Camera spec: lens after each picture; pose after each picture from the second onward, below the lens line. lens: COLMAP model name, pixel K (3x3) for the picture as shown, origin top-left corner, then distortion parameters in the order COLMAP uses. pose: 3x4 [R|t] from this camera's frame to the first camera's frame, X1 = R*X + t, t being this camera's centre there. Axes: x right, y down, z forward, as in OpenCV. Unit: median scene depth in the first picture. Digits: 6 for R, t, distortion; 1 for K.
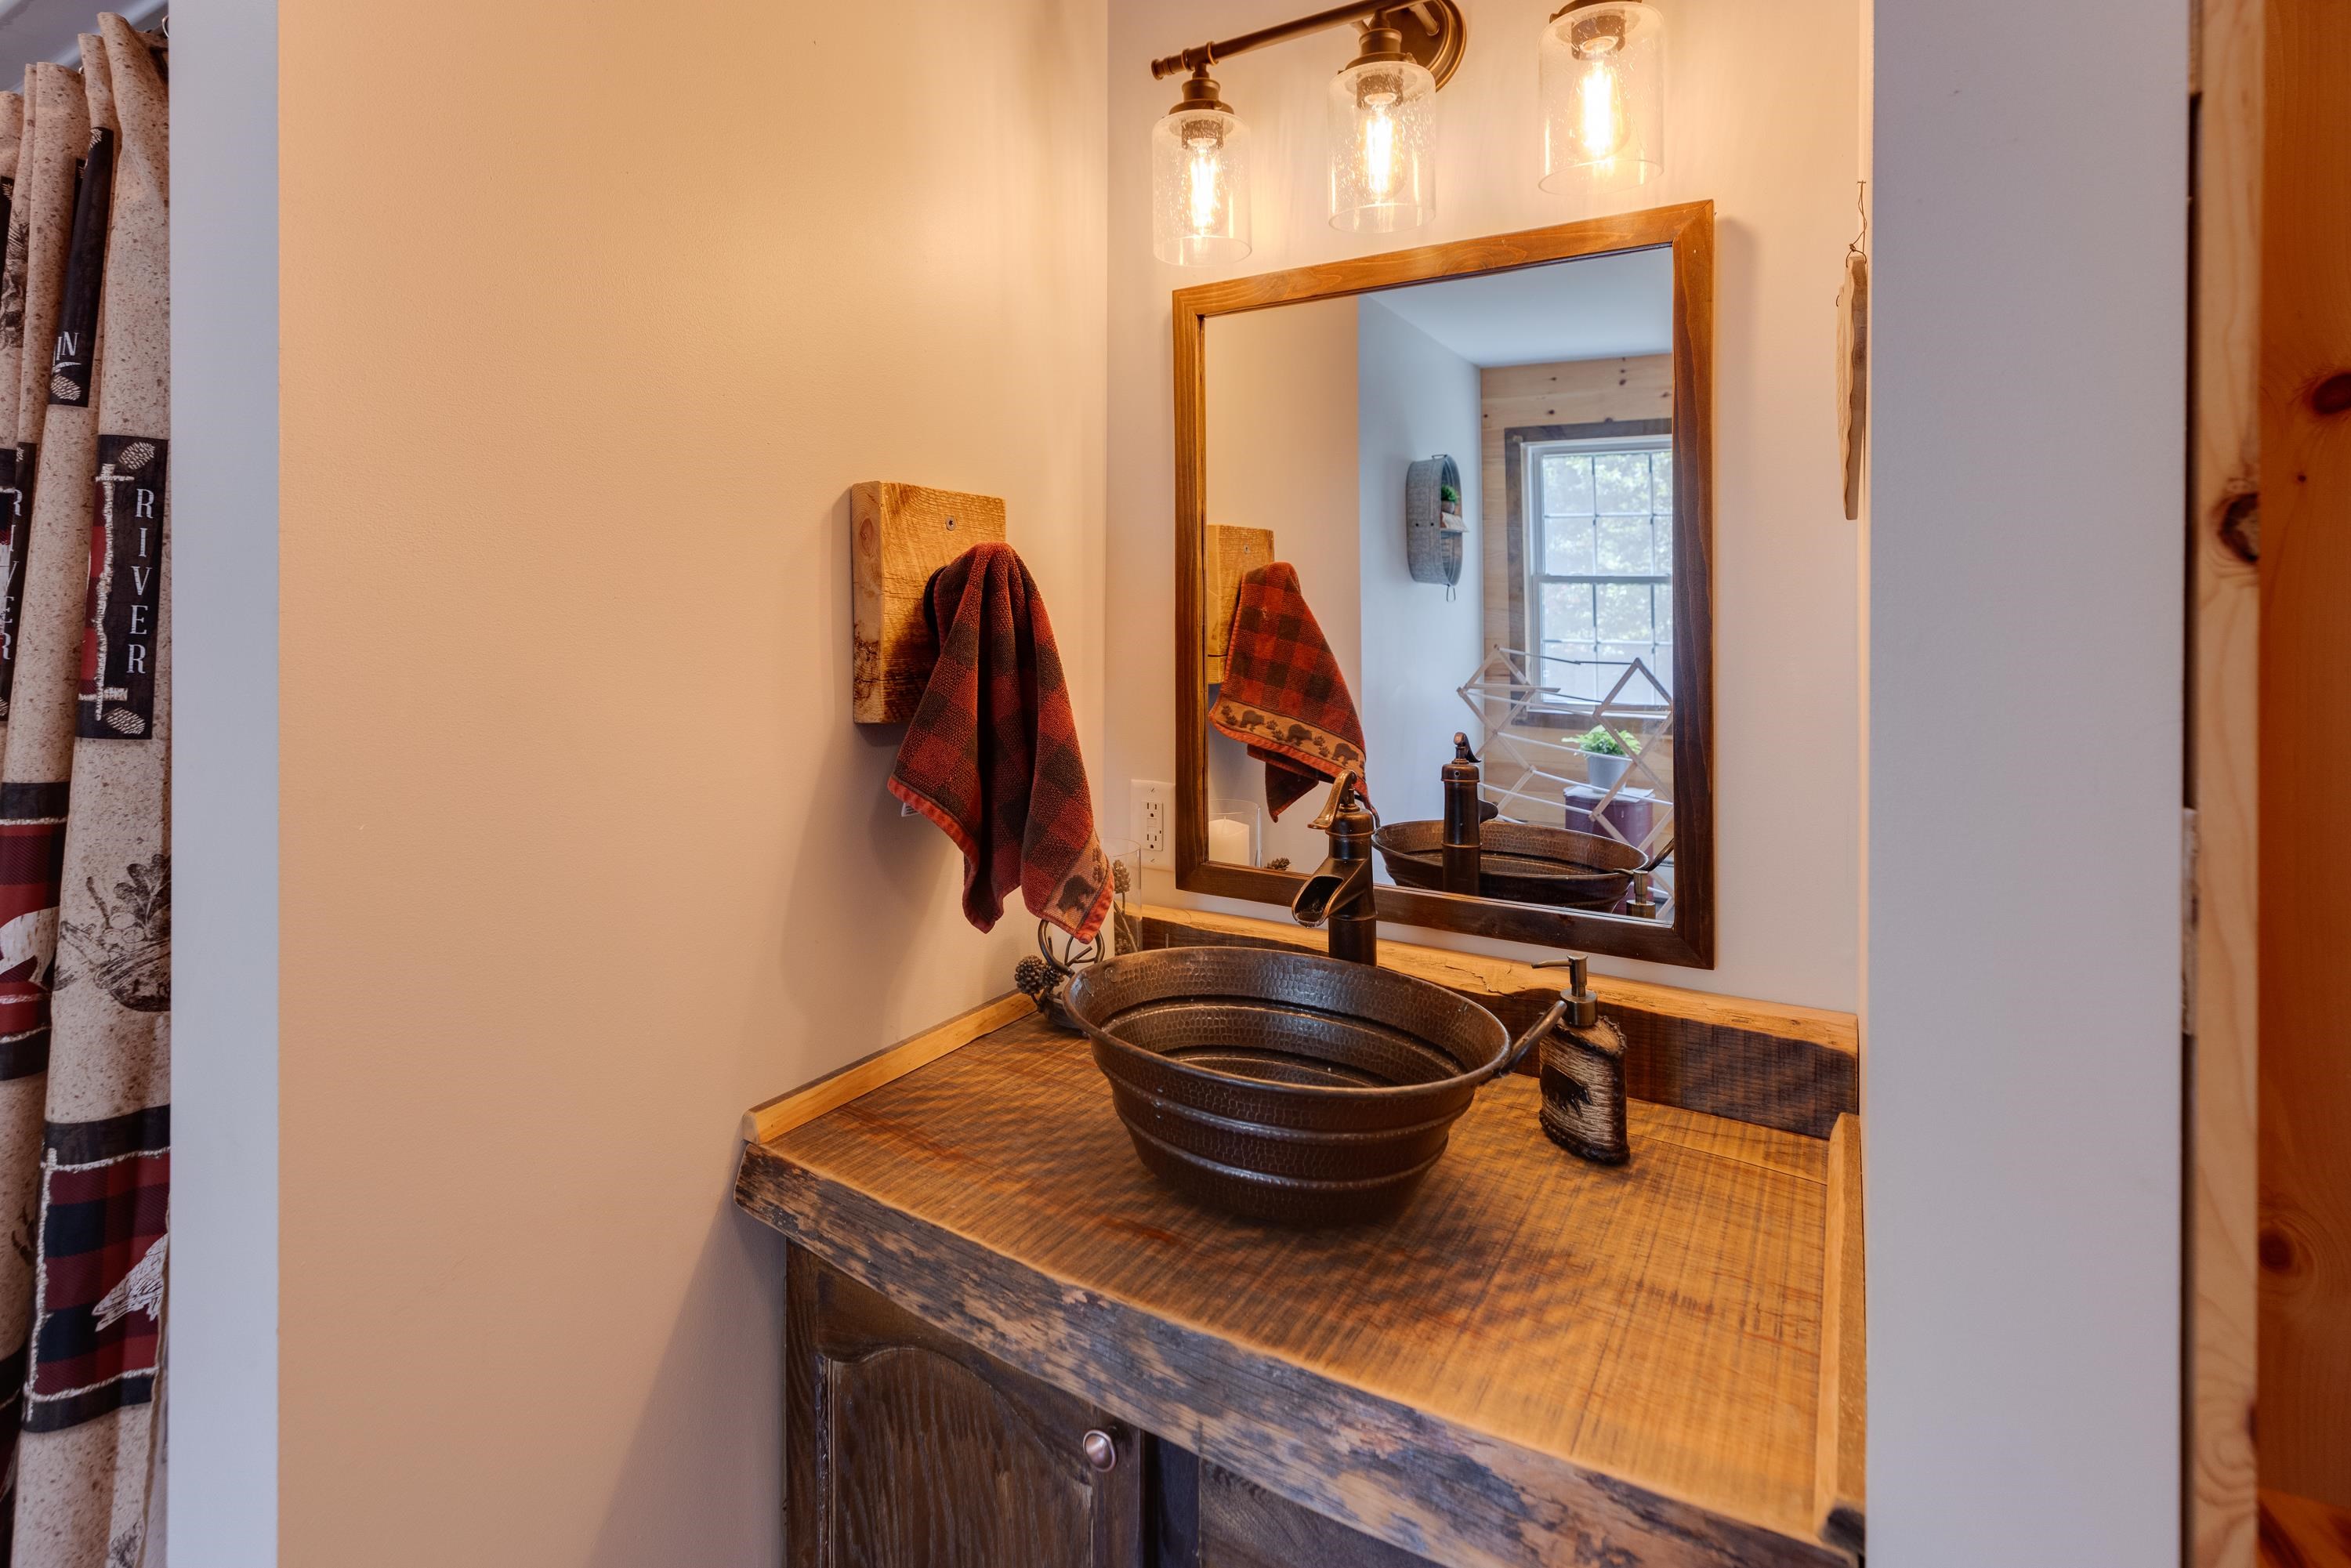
lens RADIAL K [[1095.8, 0, 1175.0], [0, 1095.8, 606.5], [0, 0, 1]] dist [0.001888, 0.000249]
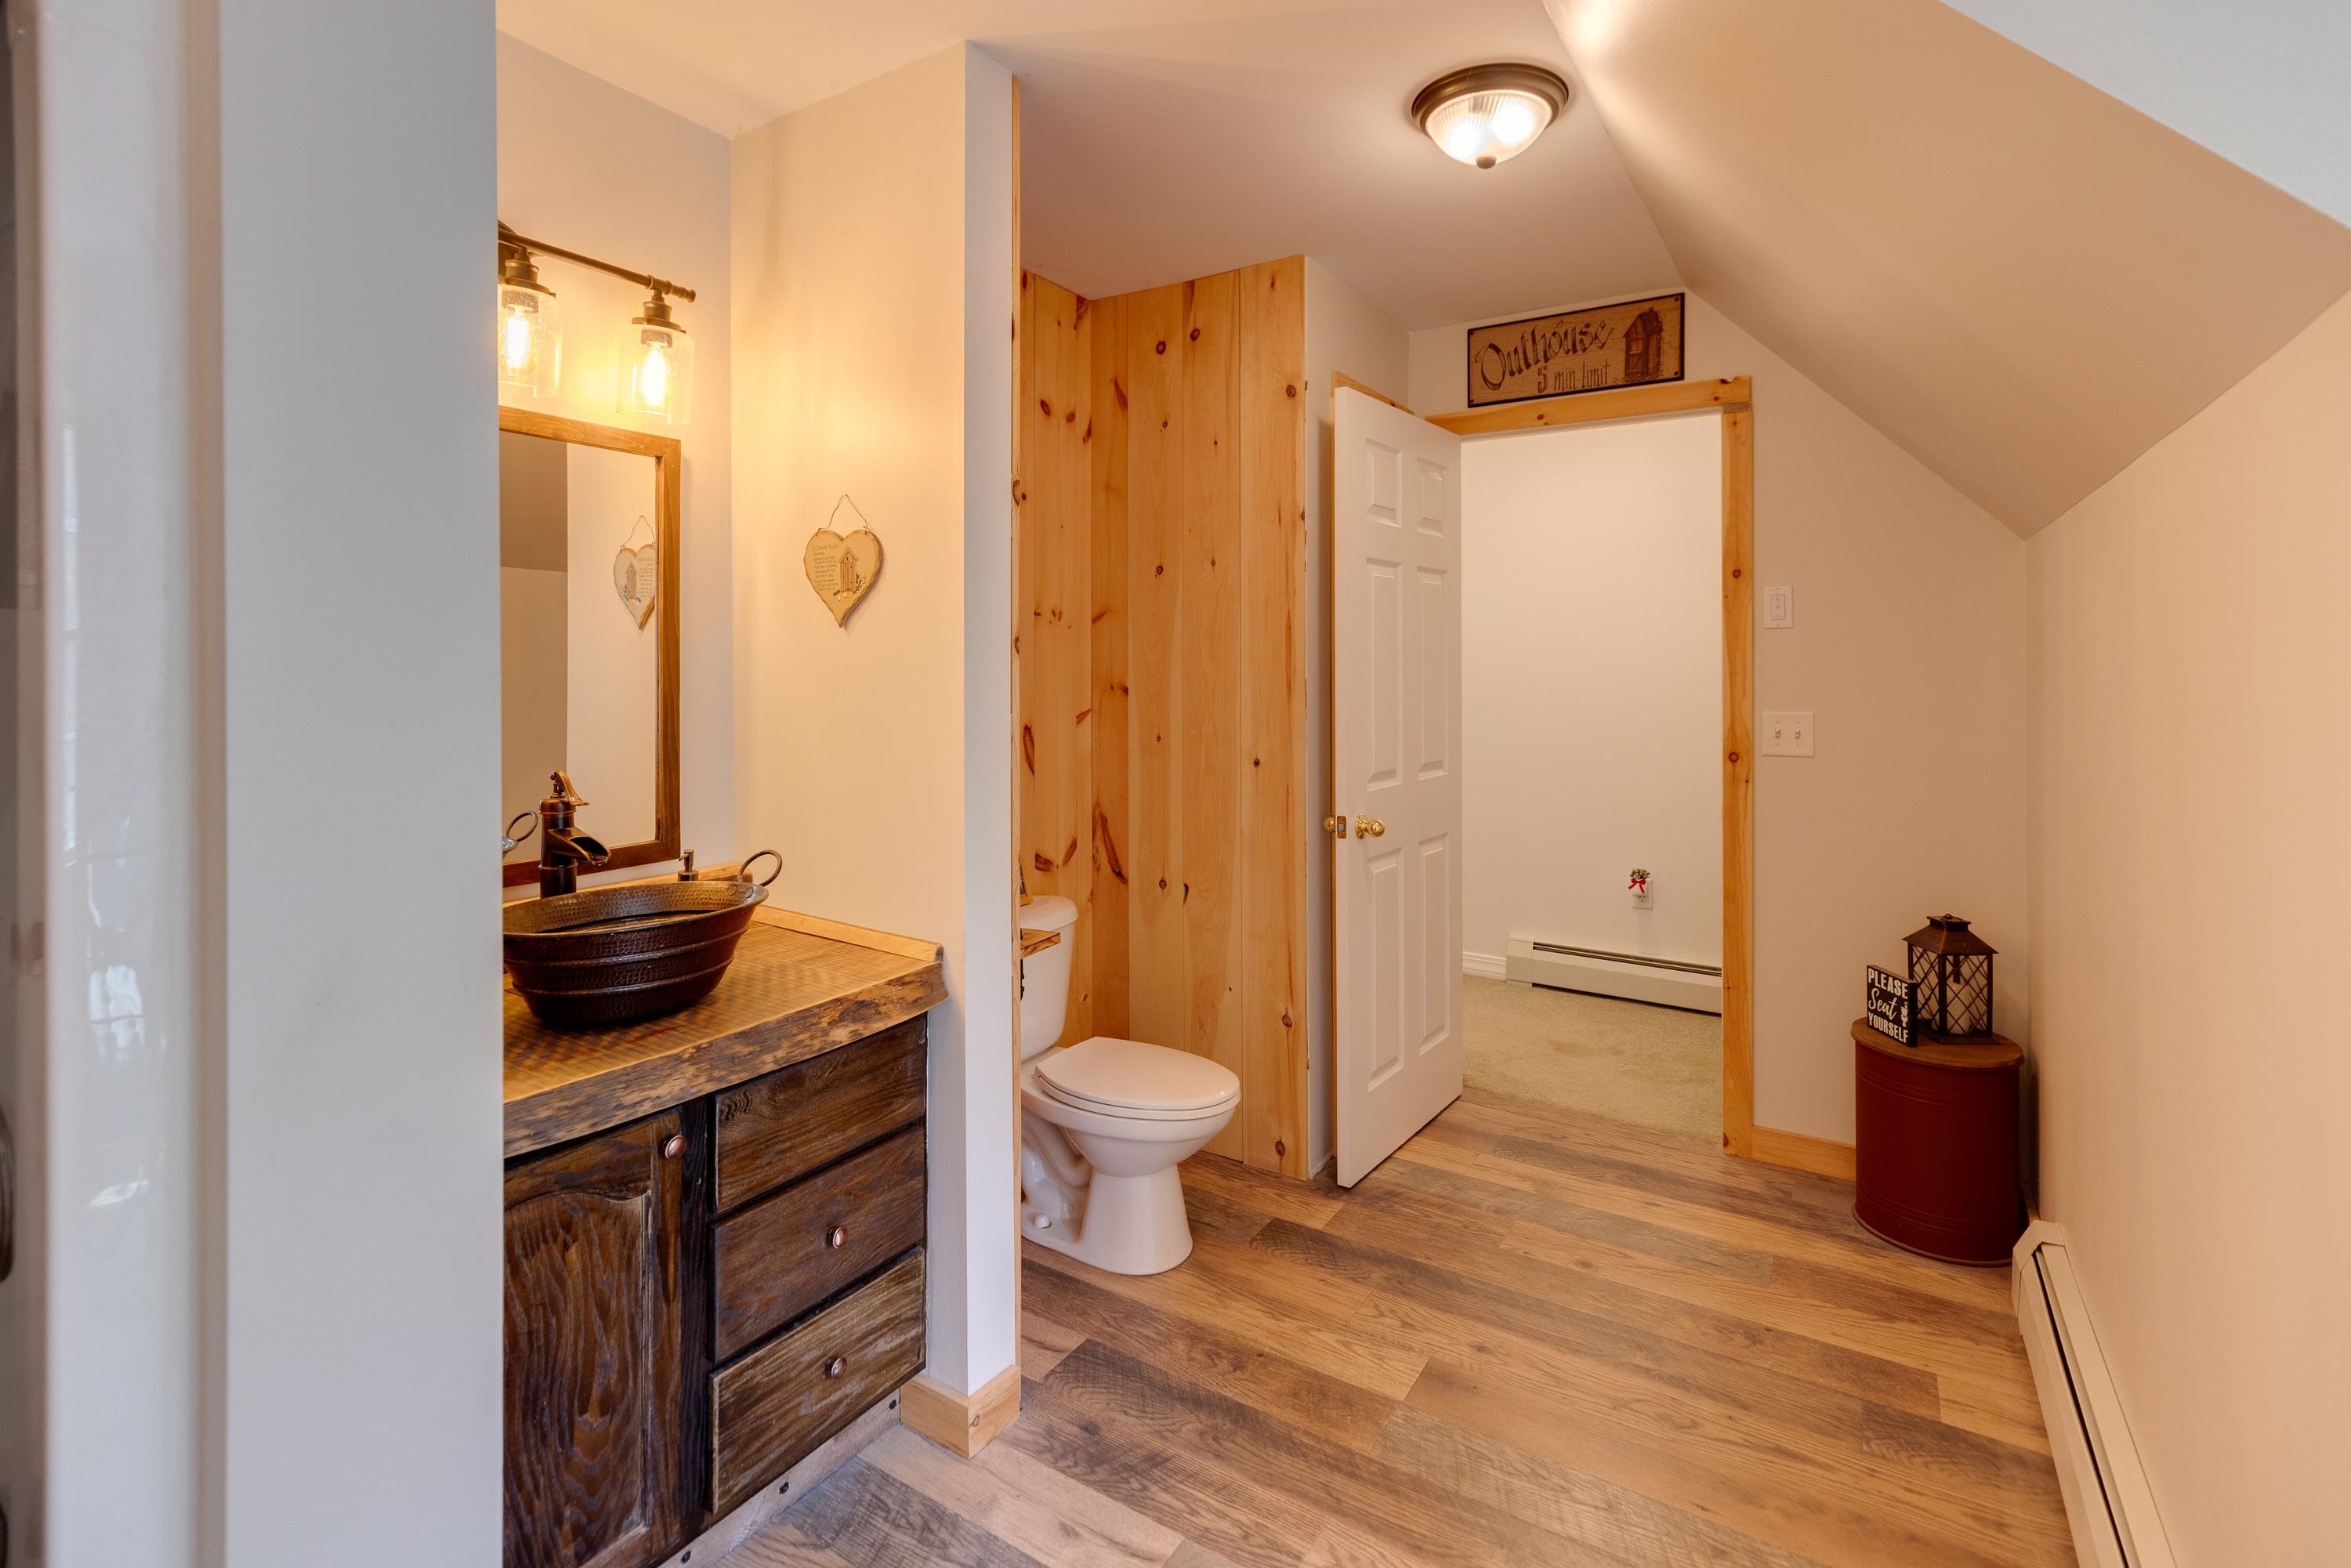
lens RADIAL K [[1066.4, 0, 1175.5], [0, 1066.4, 784.0], [0, 0, 1]] dist [0.000136, 0.000018]
pose [[0.034027, -0.106855, 0.993692, -1.726652], [0.003737, 0.994275, 0.106790, 0.012653], [-0.999414, 0.000080, 0.034232, 0.147812]]
